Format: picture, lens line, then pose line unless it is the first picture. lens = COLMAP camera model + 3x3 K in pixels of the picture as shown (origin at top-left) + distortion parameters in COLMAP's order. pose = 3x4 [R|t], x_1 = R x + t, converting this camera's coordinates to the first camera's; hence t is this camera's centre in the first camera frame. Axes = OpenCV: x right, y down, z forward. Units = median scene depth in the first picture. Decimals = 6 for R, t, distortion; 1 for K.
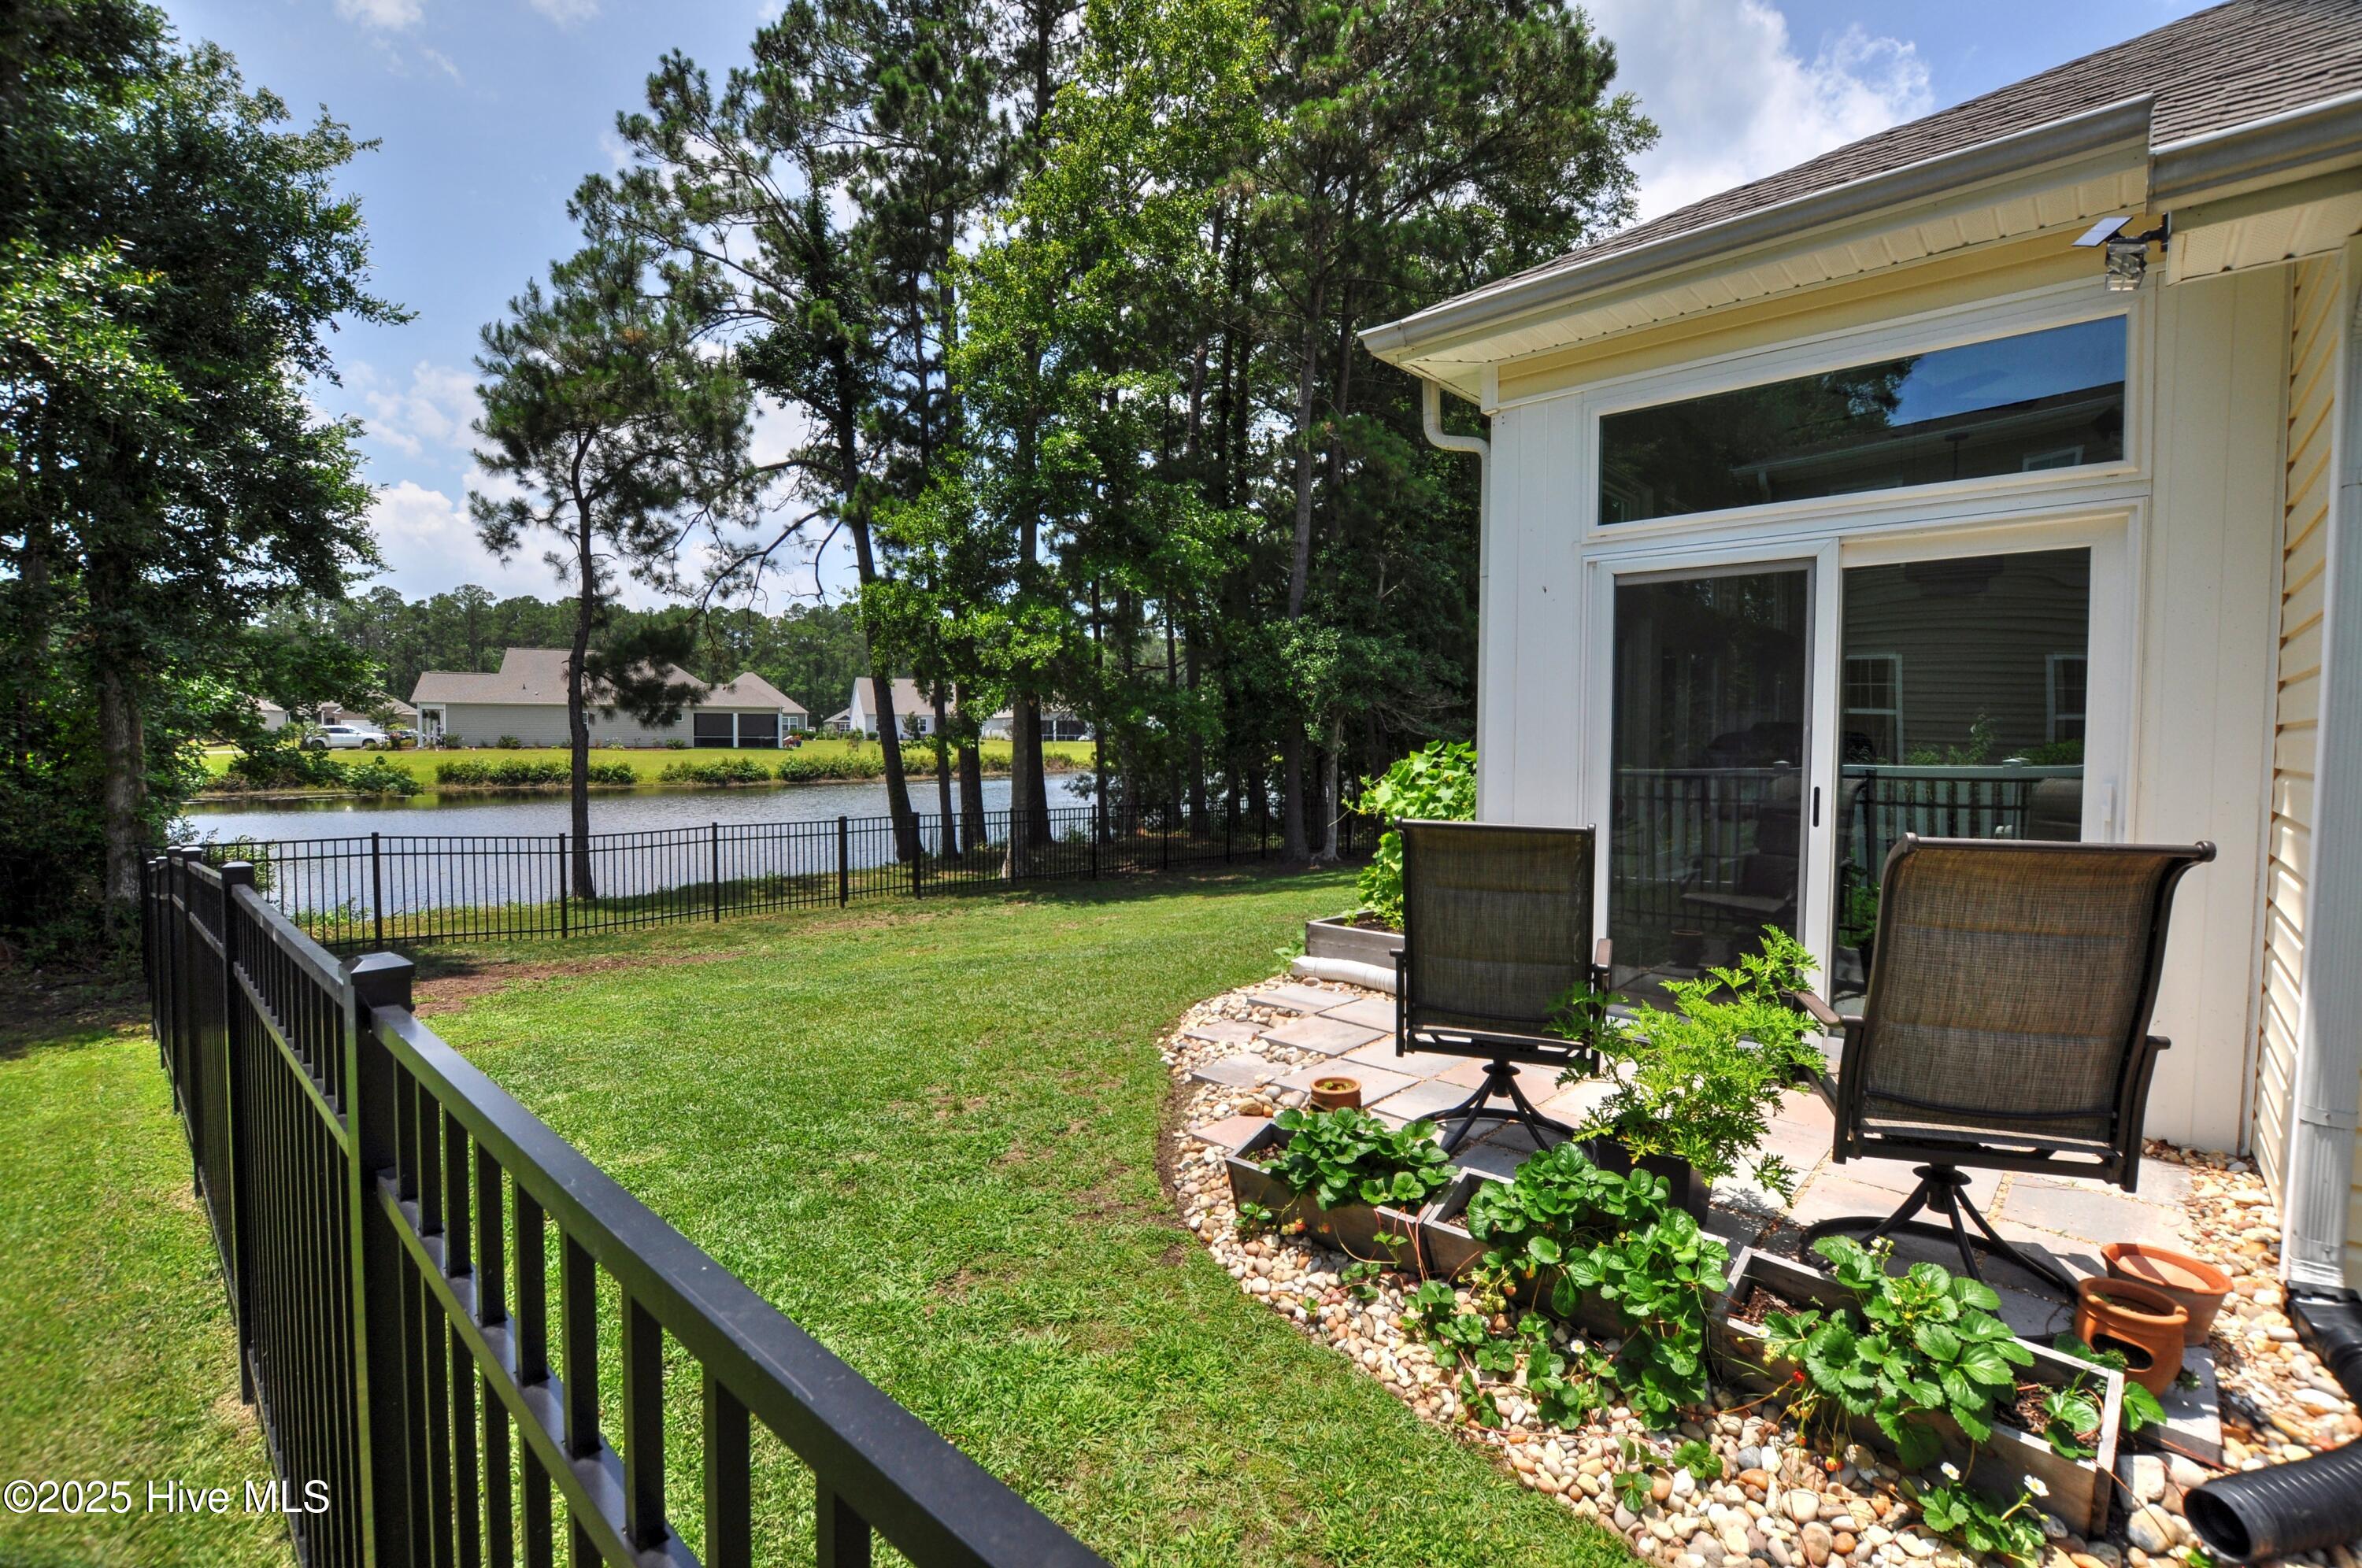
lens RADIAL K [[1039.0, 0, 1181.0], [0, 1039.0, 784.0], [0, 0, 1]] dist [-0.033207, -0.000082]
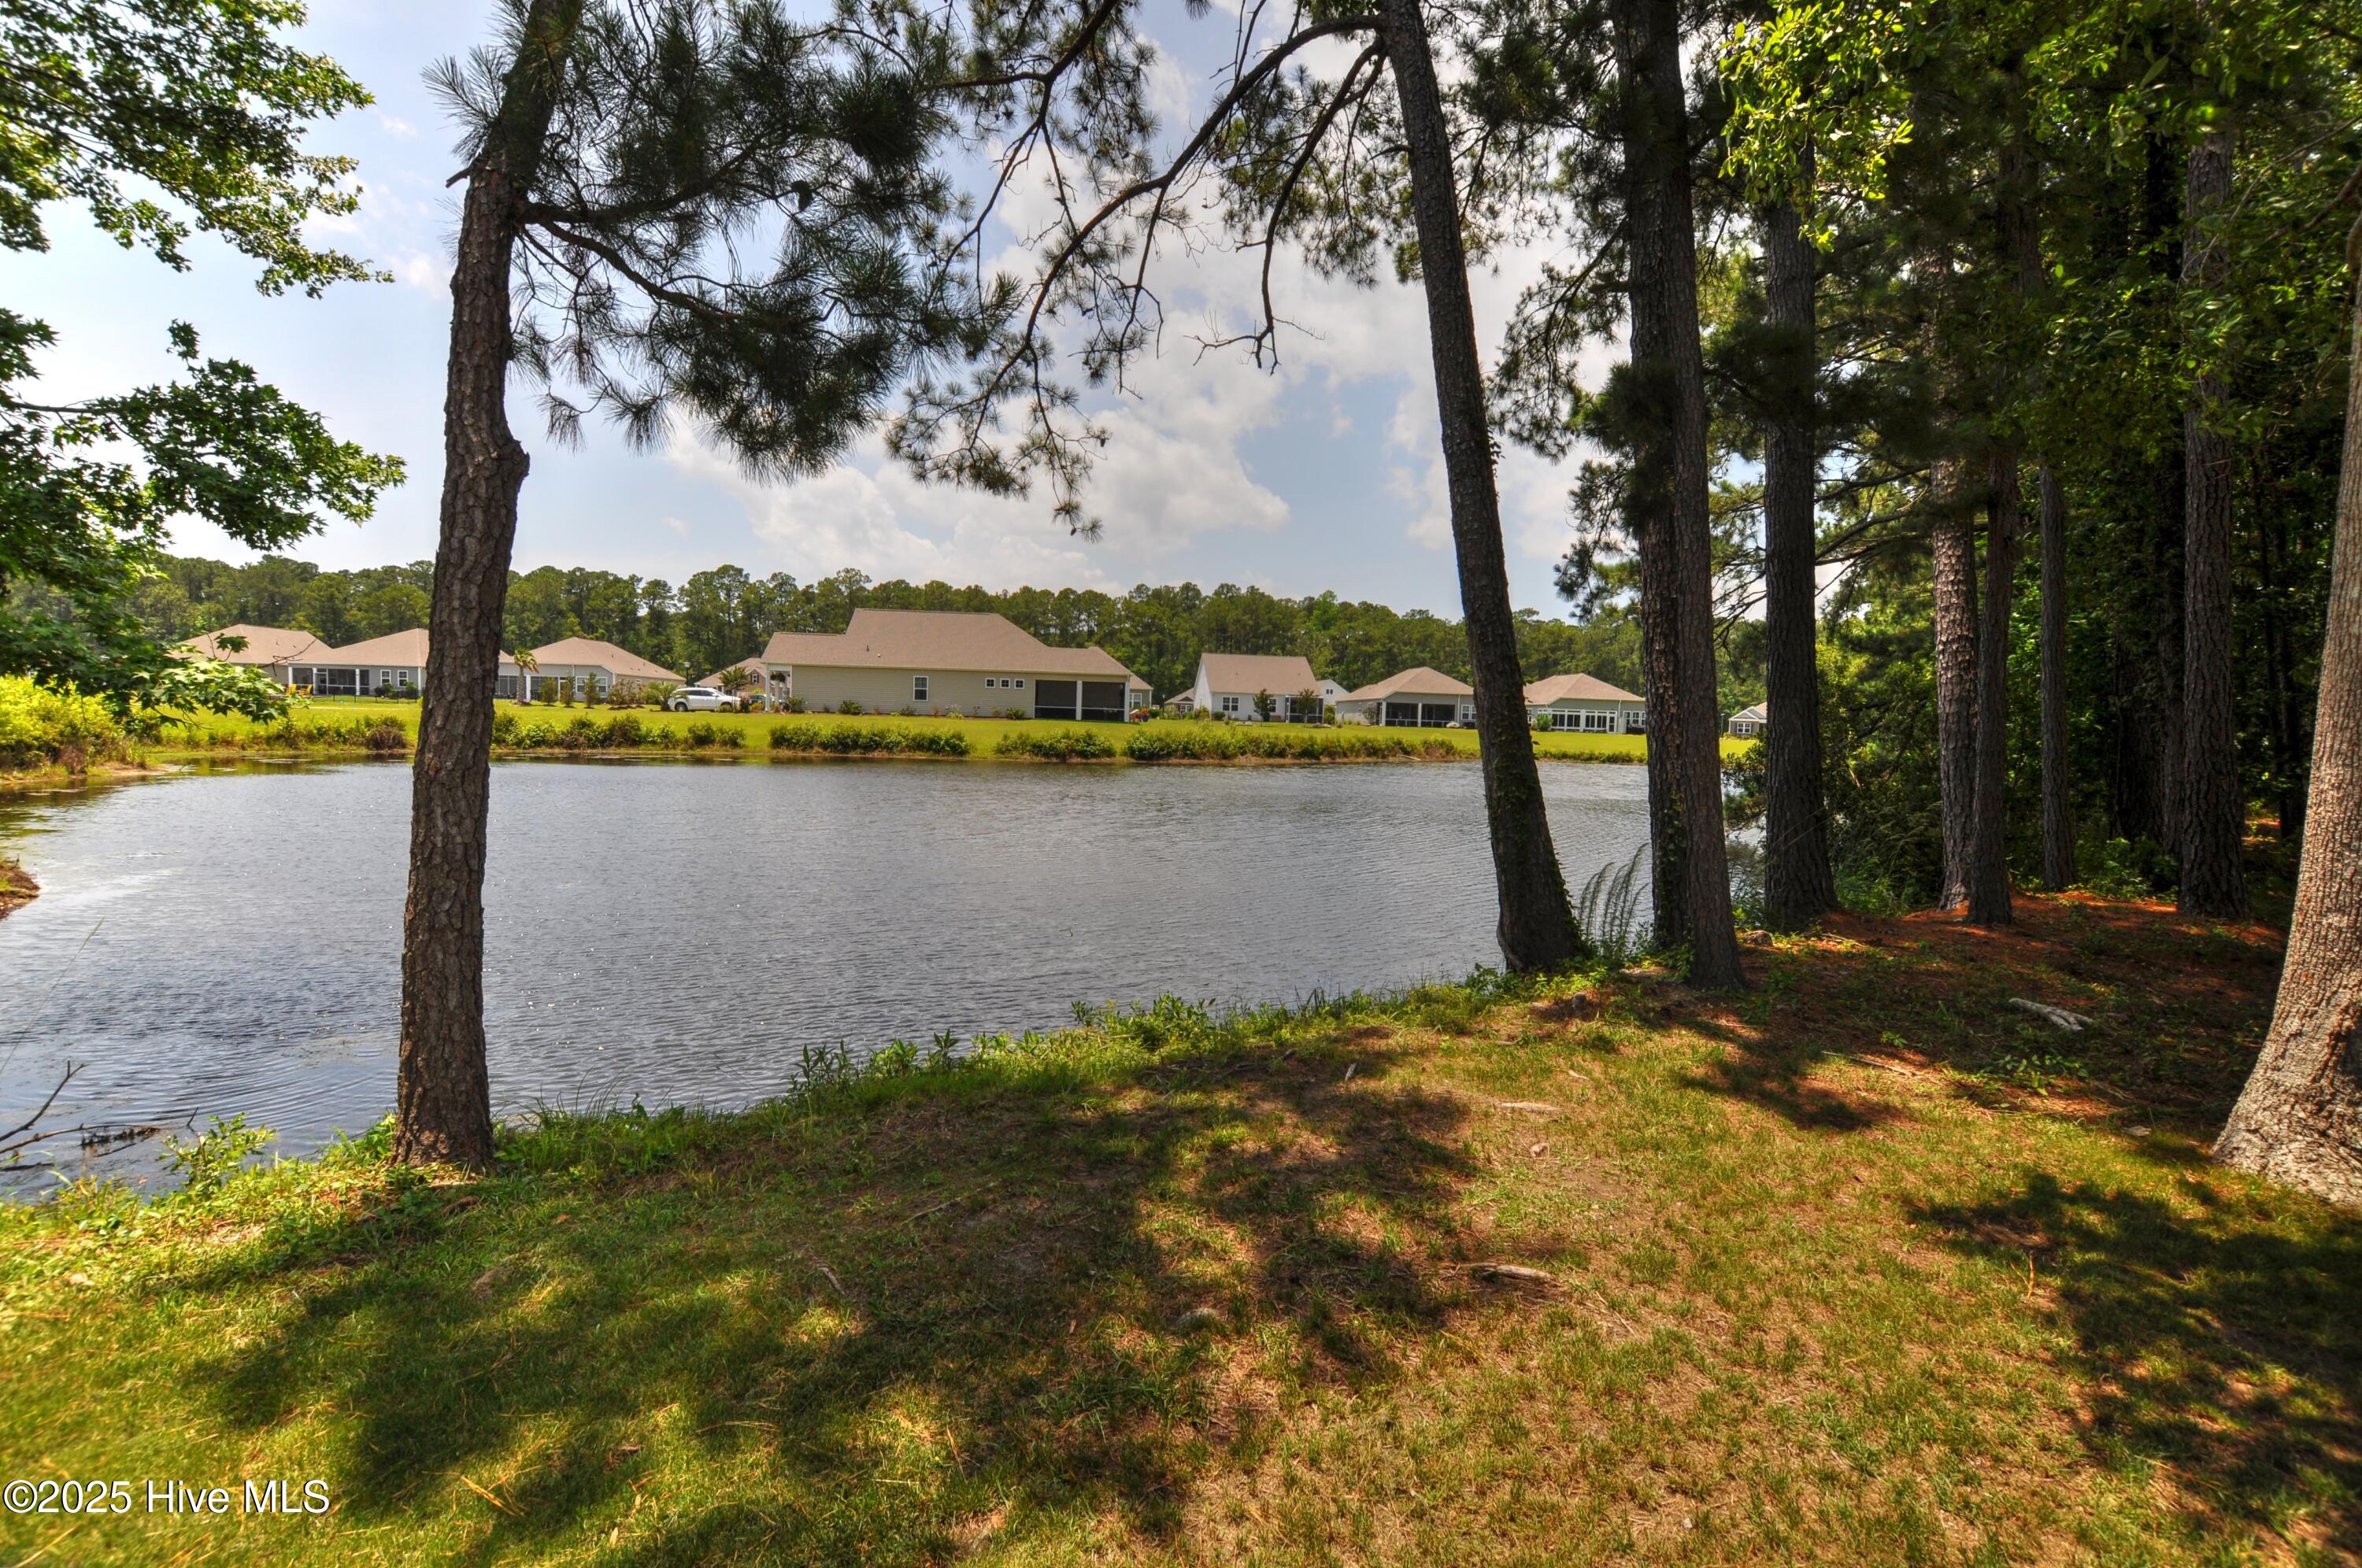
lens RADIAL K [[1039.0, 0, 1181.0], [0, 1039.0, 784.0], [0, 0, 1]] dist [-0.033207, -0.000082]
pose [[0.952441, 0.040736, -0.301988, -0.084337], [-0.038464, 0.999169, 0.013466, 0.004227], [0.302286, -0.001210, 0.953217, 0.195899]]
